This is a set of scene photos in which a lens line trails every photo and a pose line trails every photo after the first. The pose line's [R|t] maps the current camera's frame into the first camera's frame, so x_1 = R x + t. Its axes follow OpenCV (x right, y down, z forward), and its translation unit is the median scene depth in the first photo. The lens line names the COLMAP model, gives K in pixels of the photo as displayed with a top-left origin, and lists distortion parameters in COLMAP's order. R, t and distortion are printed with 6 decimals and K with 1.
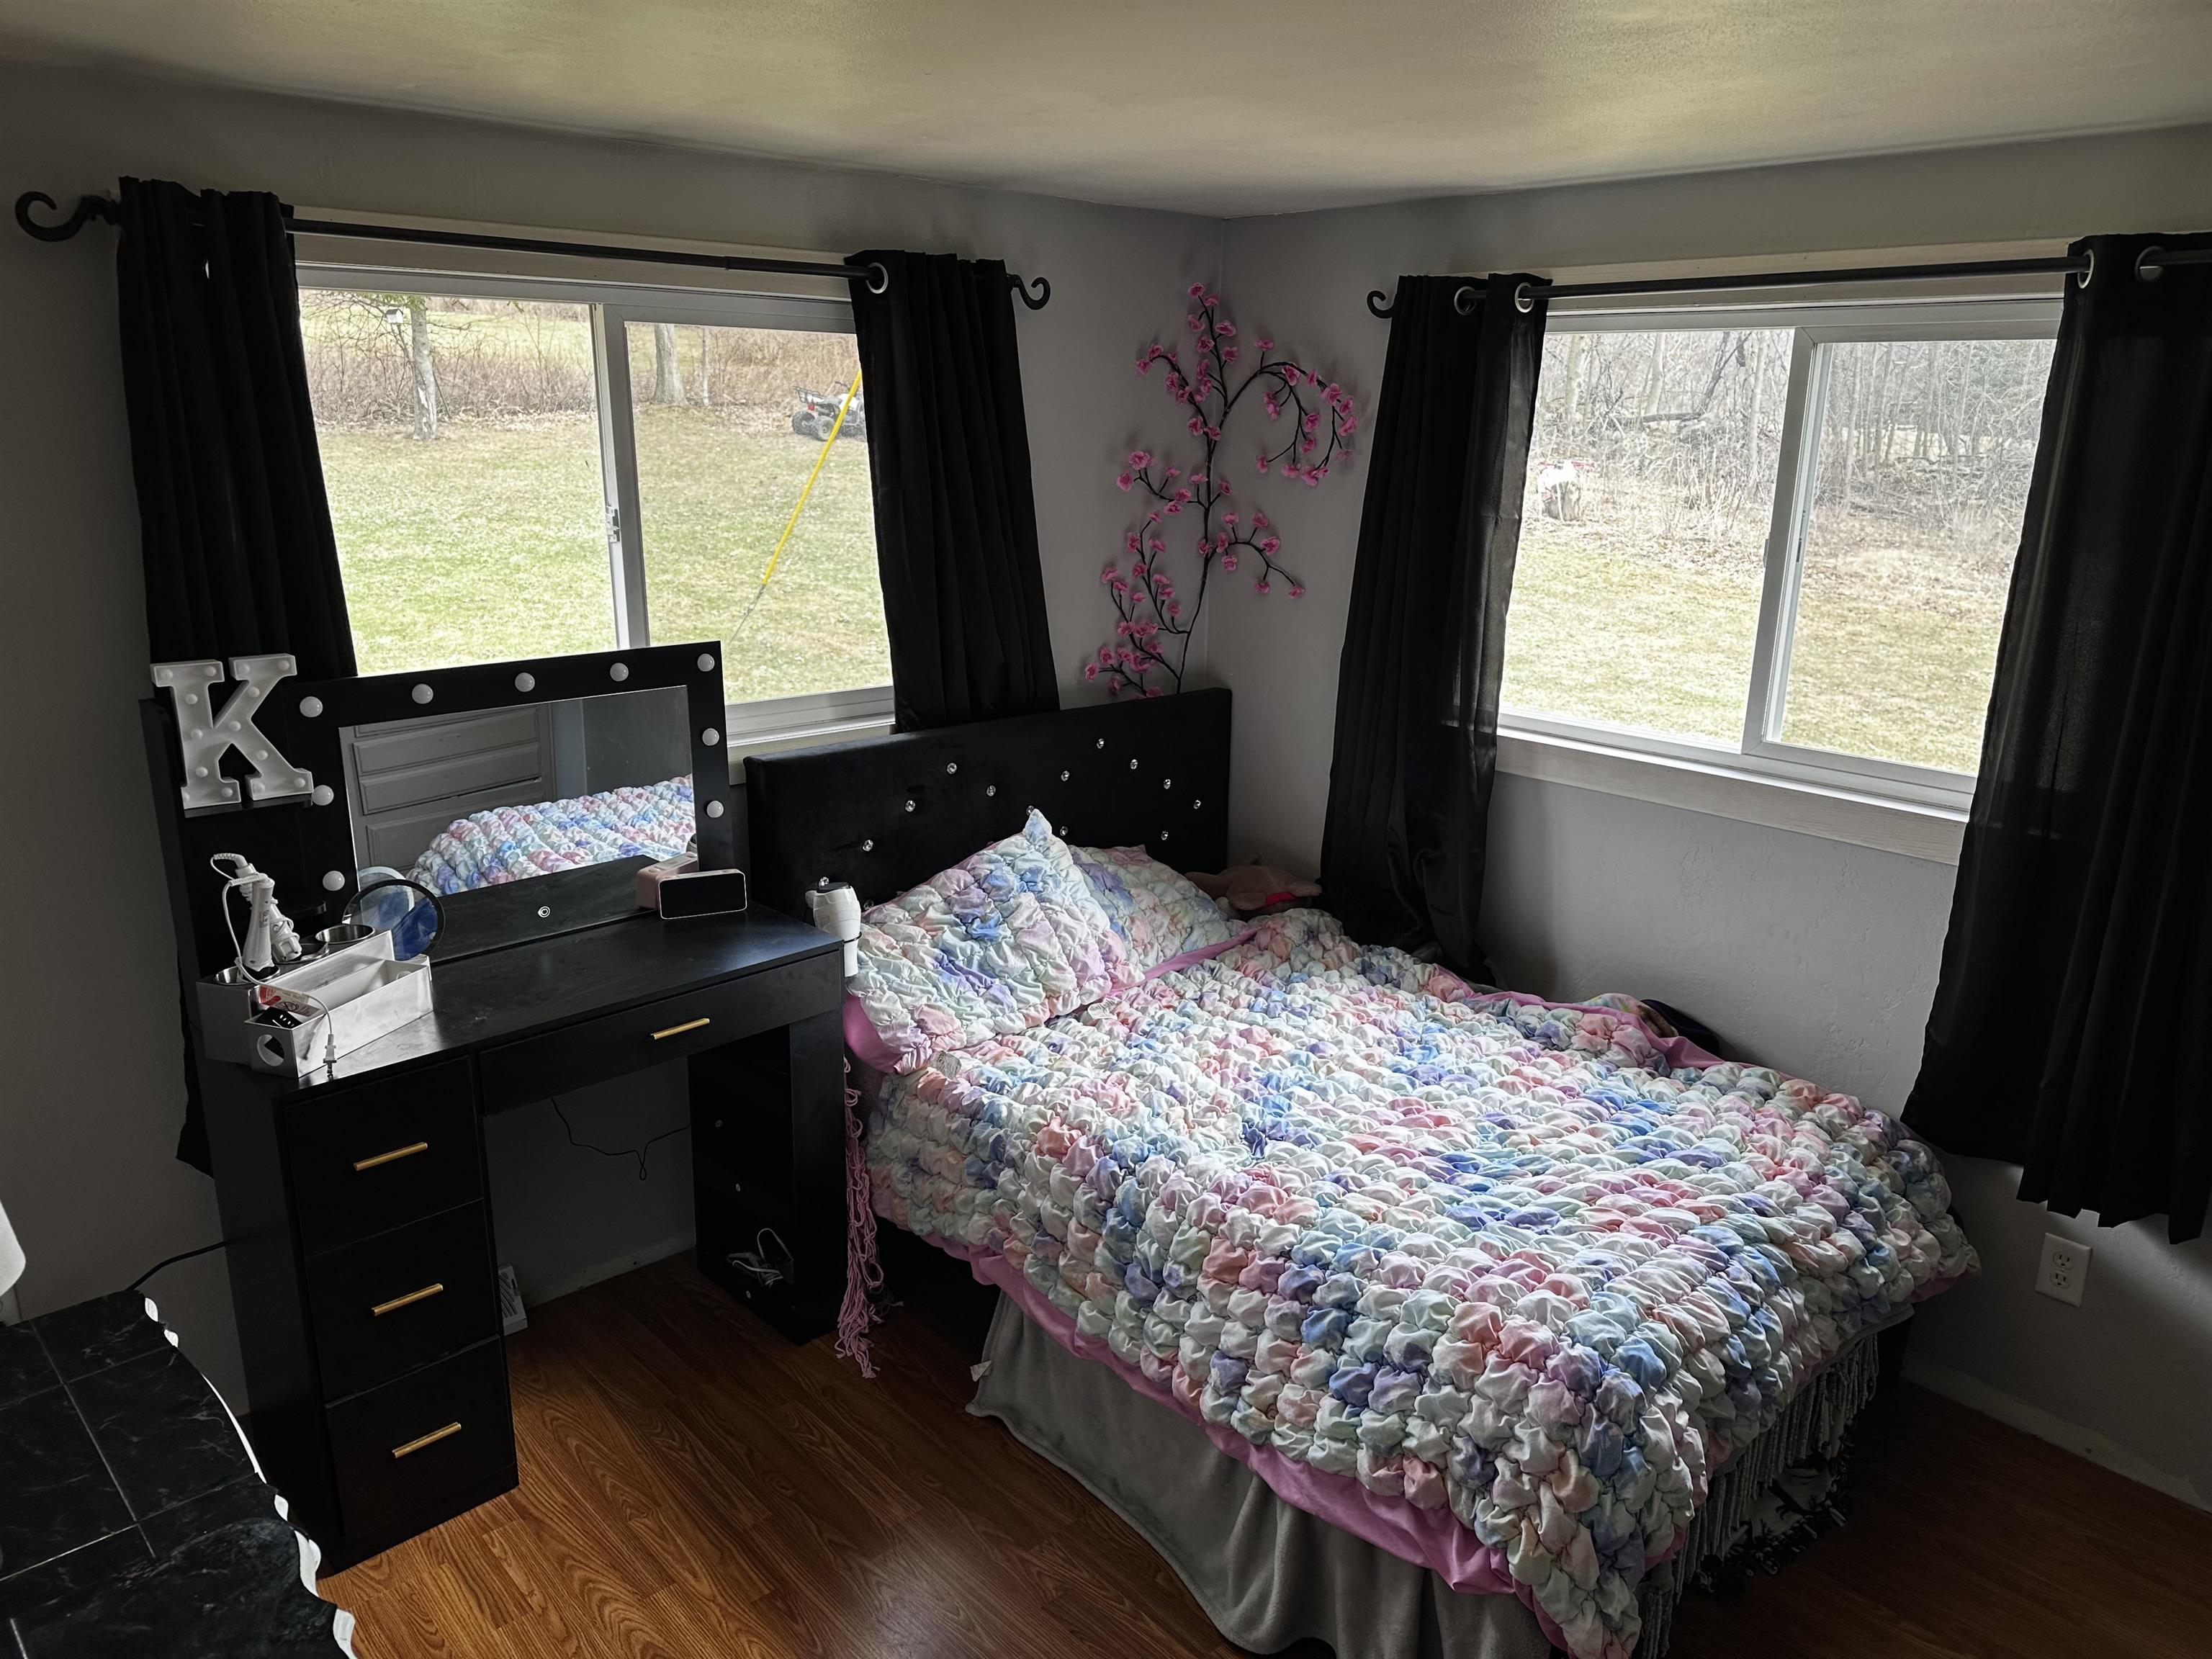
lens RADIAL K [[1532.4, 0, 1097.0], [0, 1532.4, 838.8], [0, 0, 1]] dist [0.083656, -0.104370]
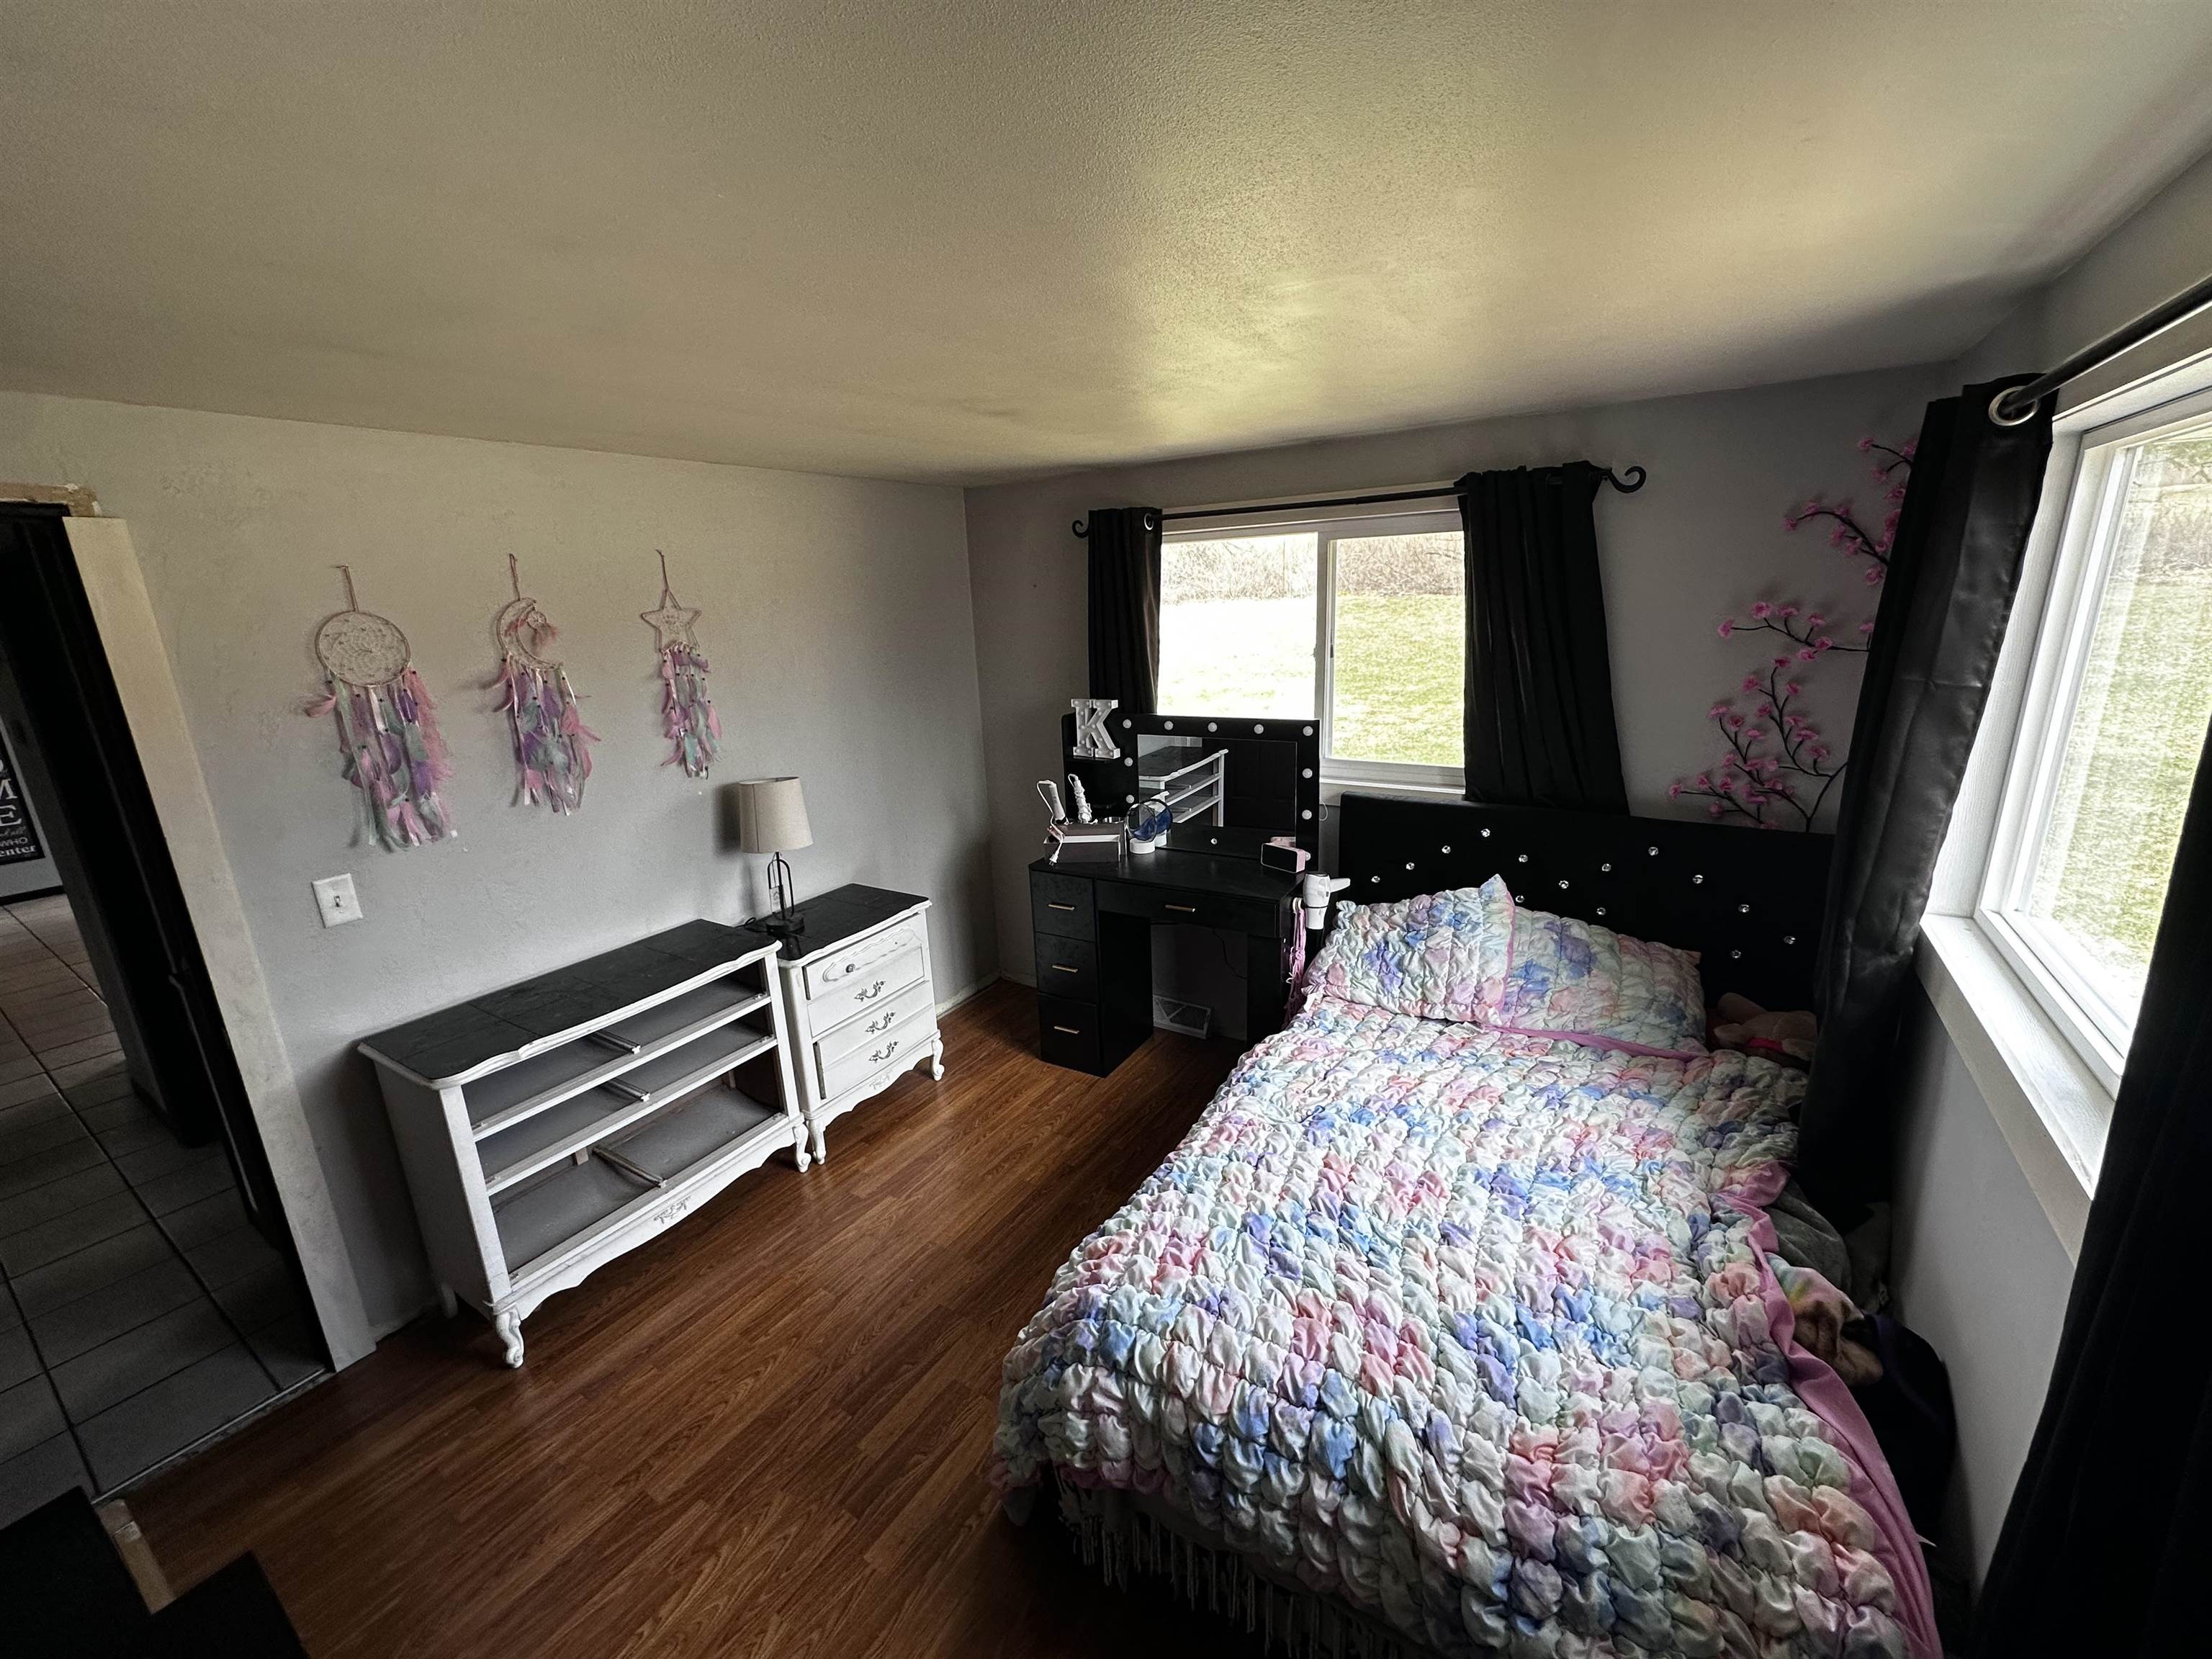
lens RADIAL K [[878.9, 0, 1098.5], [0, 878.9, 815.3], [0, 0, 1]] dist [-0.002020, 0.000229]
pose [[0.257188, 0.216094, -0.941891, 0.632675], [-0.213755, 0.963255, 0.162629, -0.130106], [0.942424, 0.159508, 0.293929, 0.482231]]
